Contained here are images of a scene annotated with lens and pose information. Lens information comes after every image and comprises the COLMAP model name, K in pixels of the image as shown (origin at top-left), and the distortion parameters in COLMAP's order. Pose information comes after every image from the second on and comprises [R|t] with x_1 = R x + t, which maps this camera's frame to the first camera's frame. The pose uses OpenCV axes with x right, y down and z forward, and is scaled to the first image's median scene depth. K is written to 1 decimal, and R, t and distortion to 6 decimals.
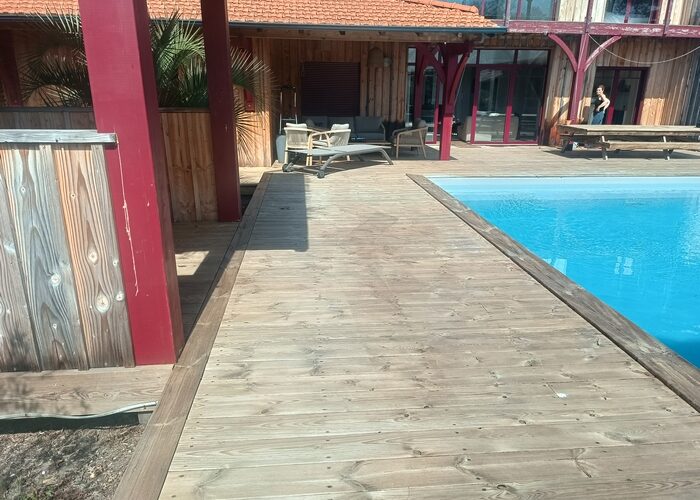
lens RADIAL K [[508.8, 0, 350.0], [0, 508.8, 250.0], [0, 0, 1]] dist [0.039305, -0.041639]
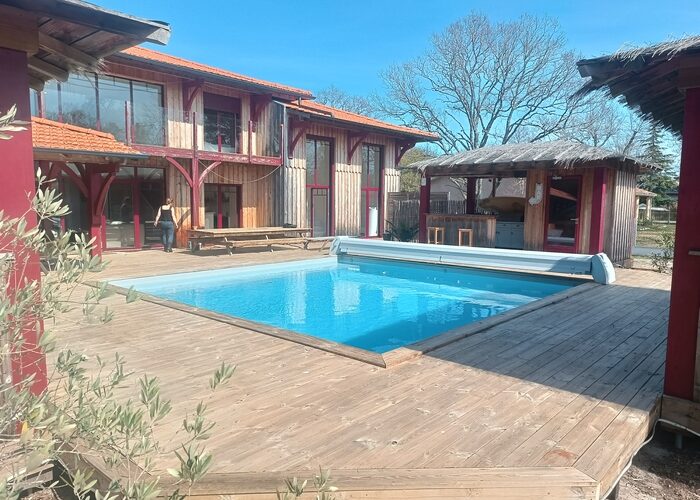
lens RADIAL K [[508.8, 0, 350.0], [0, 508.8, 250.0], [0, 0, 1]] dist [0.039305, -0.041639]
pose [[0.732961, -0.069966, 0.676663, -0.117632], [0.202924, 0.971898, -0.119314, 0.018066], [-0.649300, 0.224763, 0.726561, -0.092709]]
